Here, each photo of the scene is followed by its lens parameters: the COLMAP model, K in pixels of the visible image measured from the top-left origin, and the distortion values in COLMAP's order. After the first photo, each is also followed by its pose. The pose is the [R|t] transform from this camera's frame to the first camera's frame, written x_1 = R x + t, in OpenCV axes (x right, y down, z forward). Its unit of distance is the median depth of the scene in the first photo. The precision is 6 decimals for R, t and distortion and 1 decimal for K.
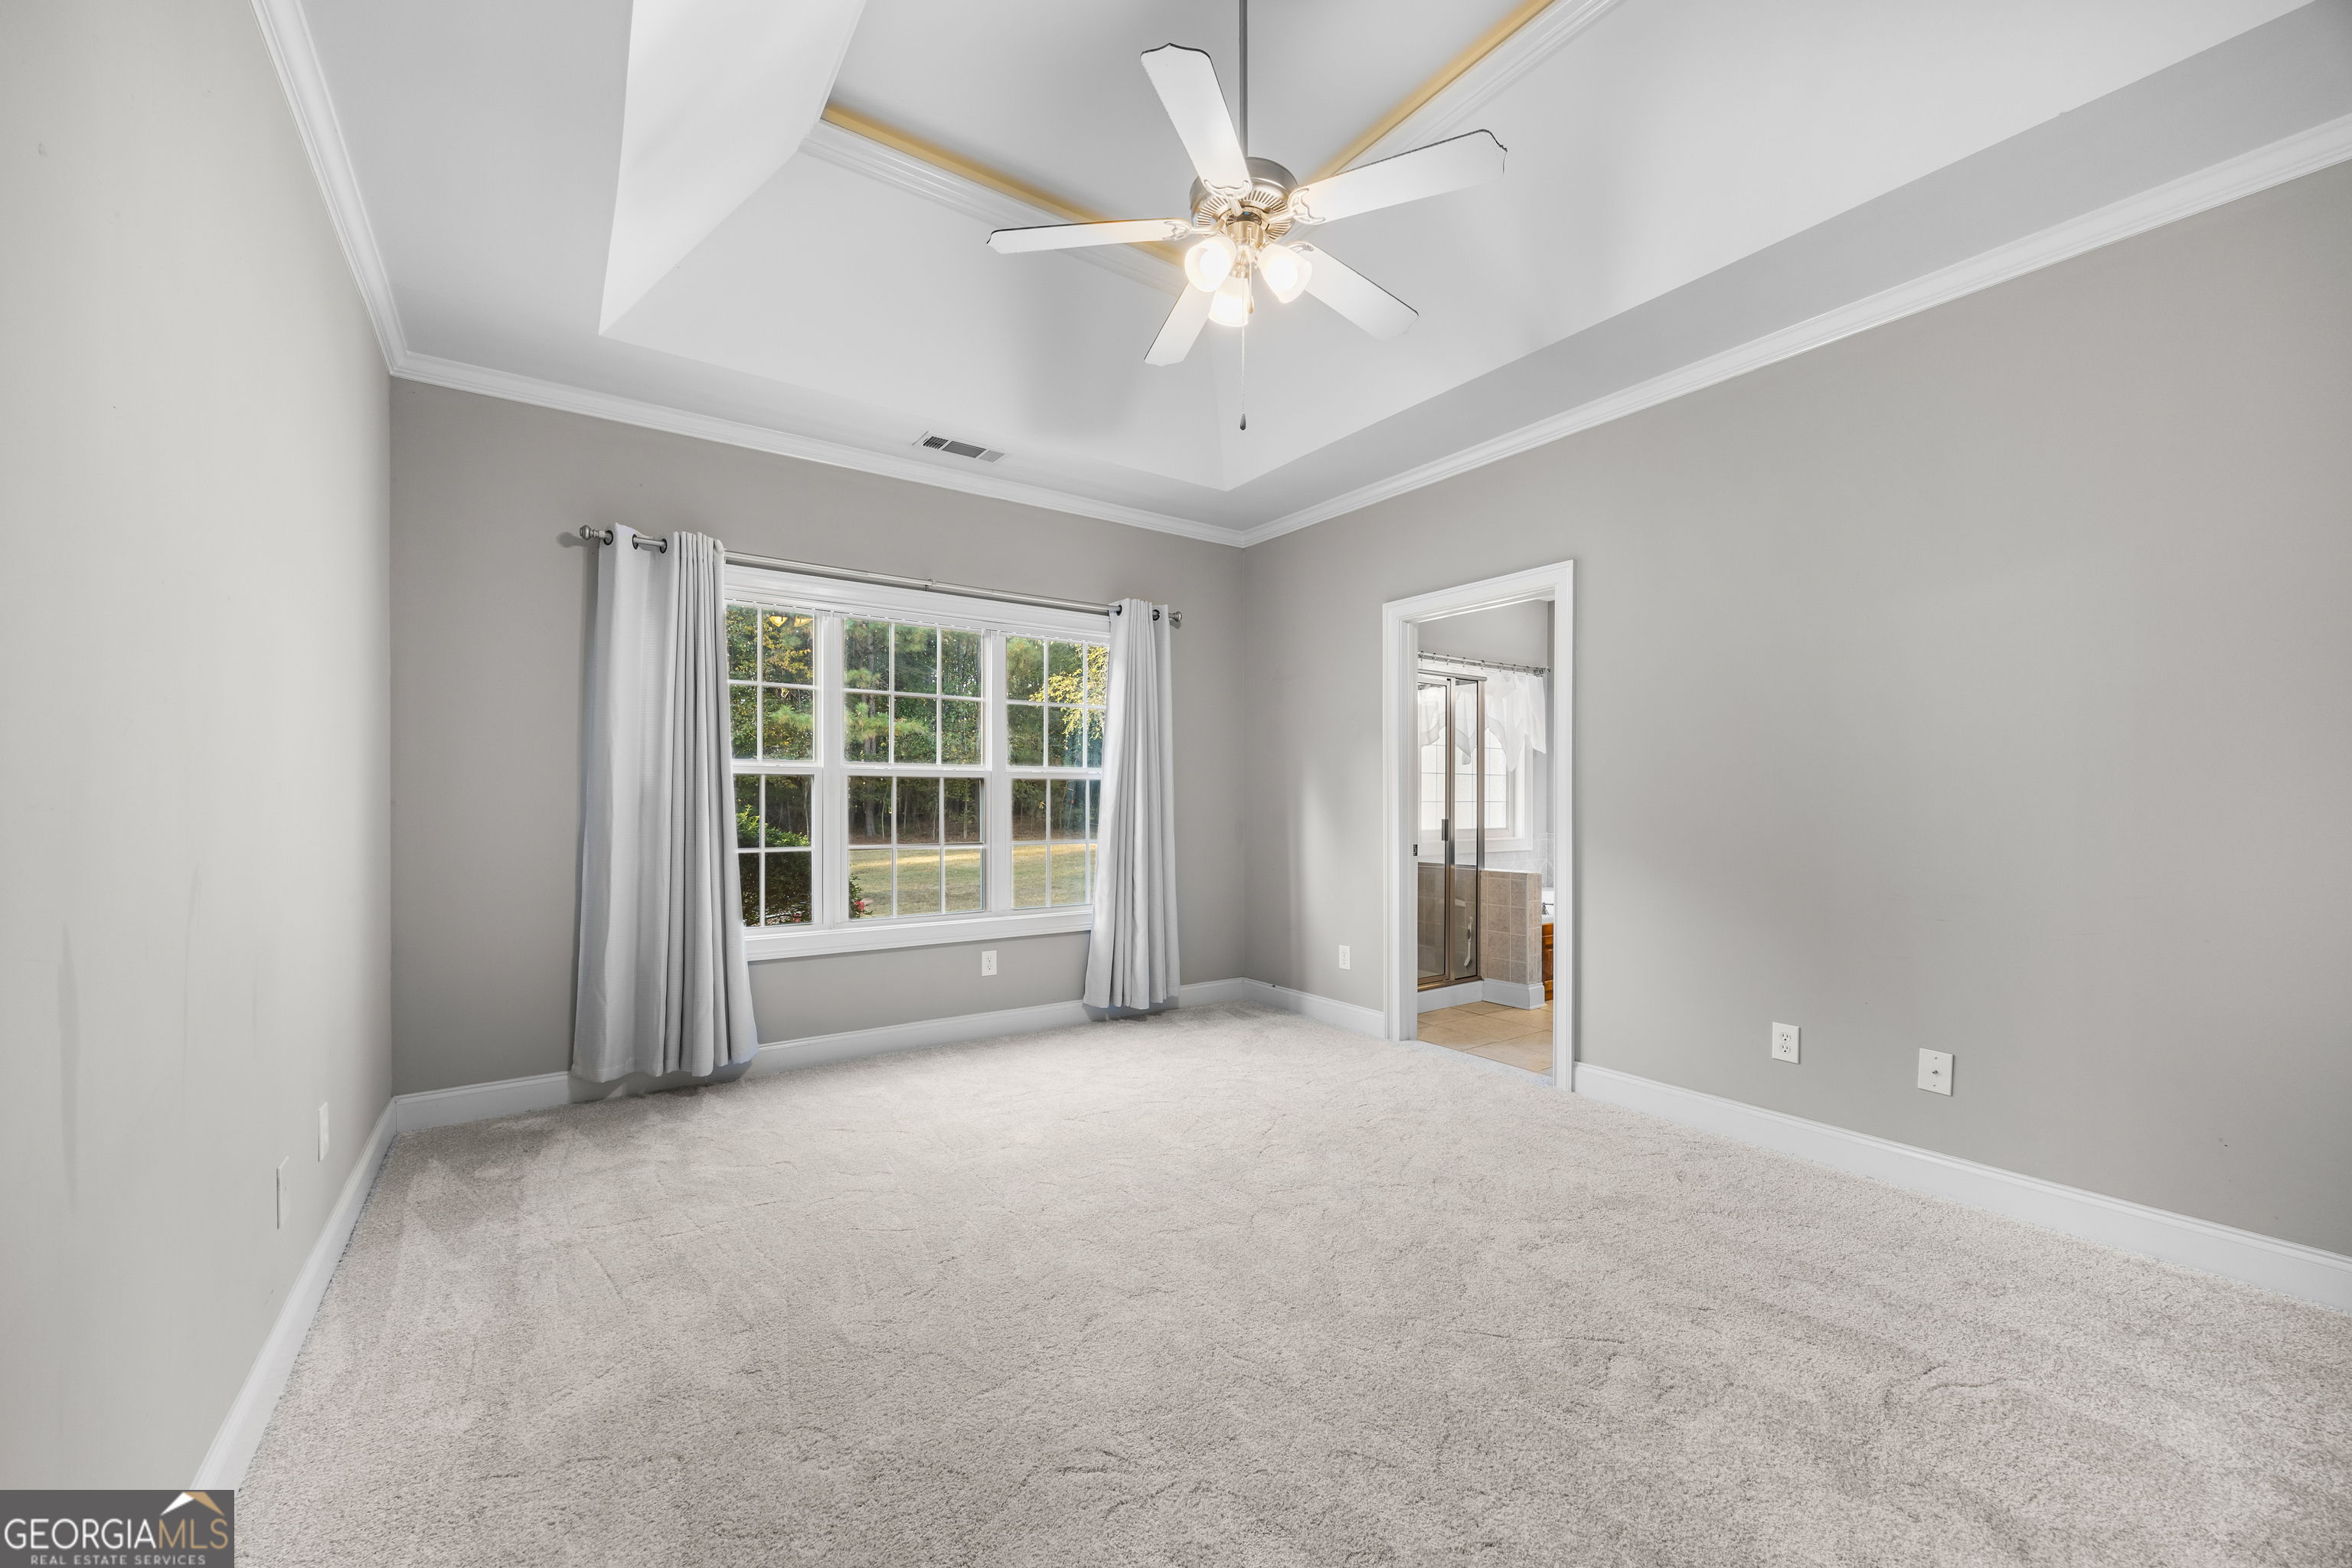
lens RADIAL K [[908.3, 0, 1175.5], [0, 908.3, 784.8], [0, 0, 1]] dist [-0.003324, 0.000636]
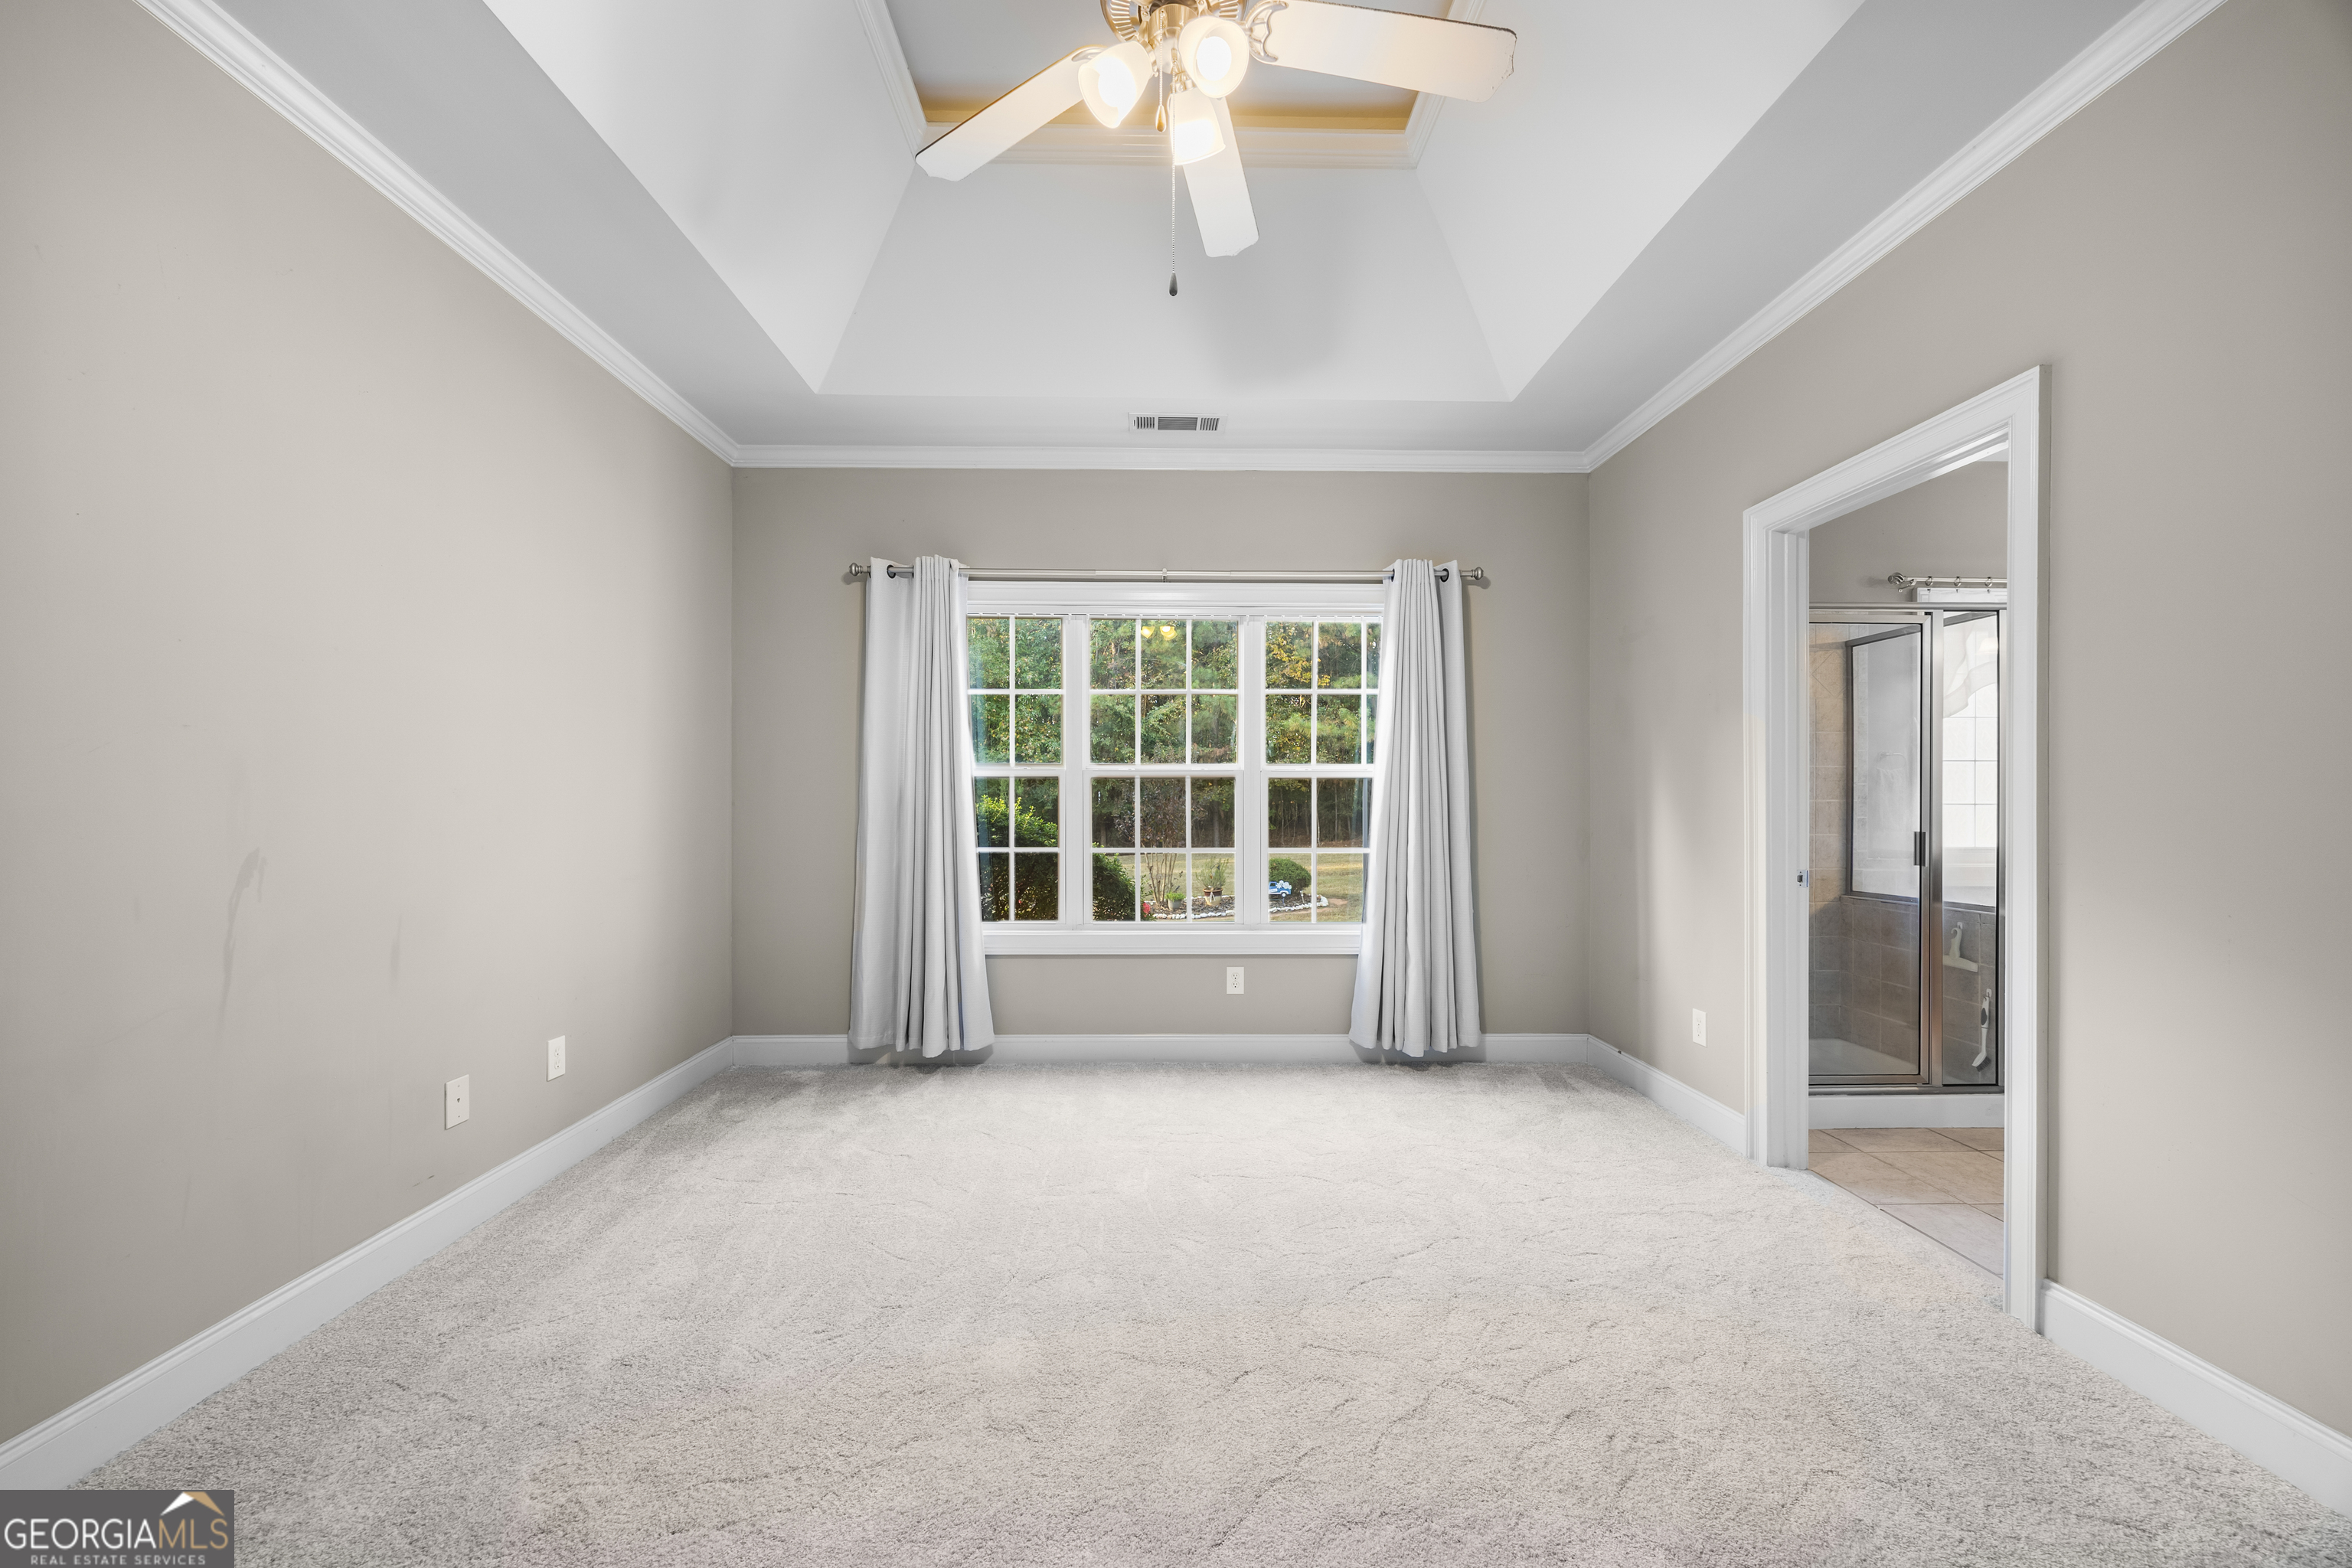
lens RADIAL K [[908.3, 0, 1173.8], [0, 908.3, 787.5], [0, 0, 1]] dist [-0.003324, 0.000636]
pose [[0.830273, -0.008672, -0.557289, 0.268430], [0.009014, 0.999957, -0.002131, 0.003998], [0.557284, -0.003254, 0.830316, 0.219033]]
